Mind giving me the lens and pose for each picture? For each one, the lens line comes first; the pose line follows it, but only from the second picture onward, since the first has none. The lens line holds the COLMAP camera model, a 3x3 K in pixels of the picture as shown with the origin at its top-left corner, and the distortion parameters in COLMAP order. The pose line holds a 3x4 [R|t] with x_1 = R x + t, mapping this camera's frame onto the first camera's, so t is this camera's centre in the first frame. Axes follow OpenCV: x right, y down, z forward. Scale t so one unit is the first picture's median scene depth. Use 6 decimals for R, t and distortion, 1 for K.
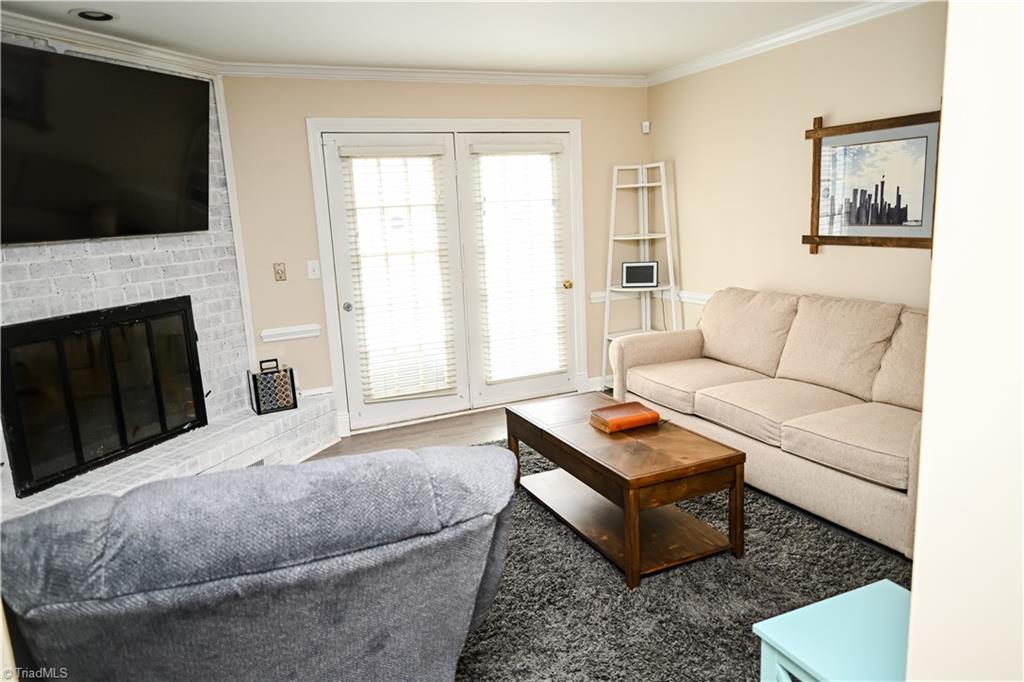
lens RADIAL K [[692.2, 0, 504.1], [0, 692.2, 346.9], [0, 0, 1]] dist [-0.000440, 0.002426]
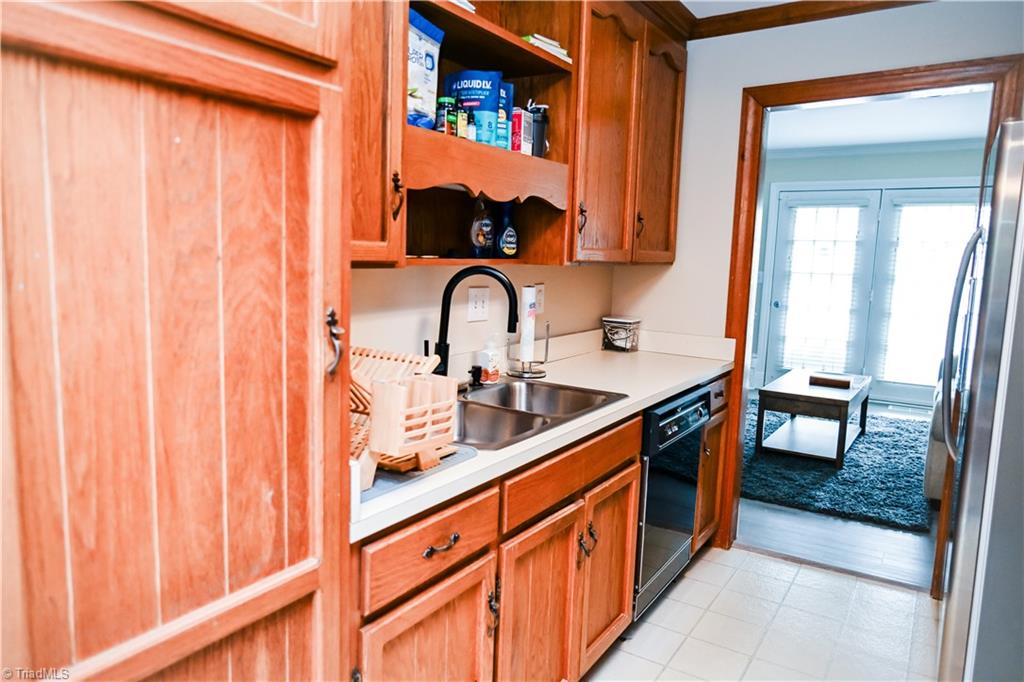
lens RADIAL K [[686.6, 0, 505.7], [0, 686.6, 348.7], [0, 0, 1]] dist [0.004388, 0.003995]
pose [[0.543602, 0.180590, -0.819686, 0.804461], [-0.220714, 0.972966, 0.067986, 0.074279], [0.809804, 0.143958, 0.568765, -0.365621]]
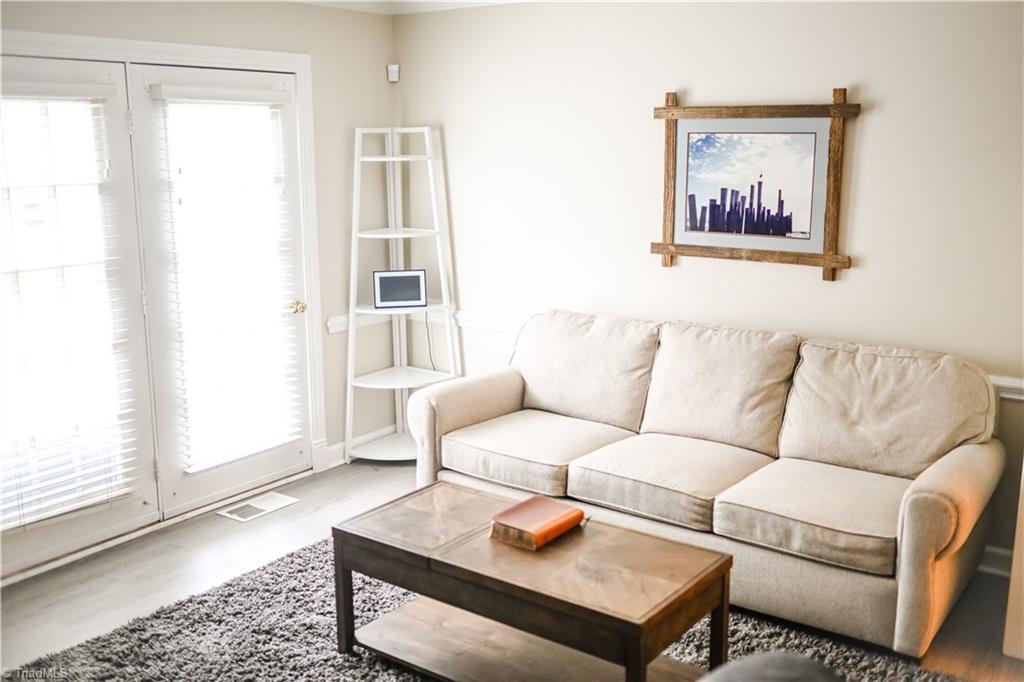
lens RADIAL K [[1010.5, 0, 507.6], [0, 1010.5, 341.6], [0, 0, 1]] dist [0.015386, -0.011629]
pose [[0.868789, -0.051728, 0.492474, -0.268912], [0.057164, 0.998357, 0.004020, -0.066098], [-0.491872, 0.024659, 0.870318, 0.107331]]
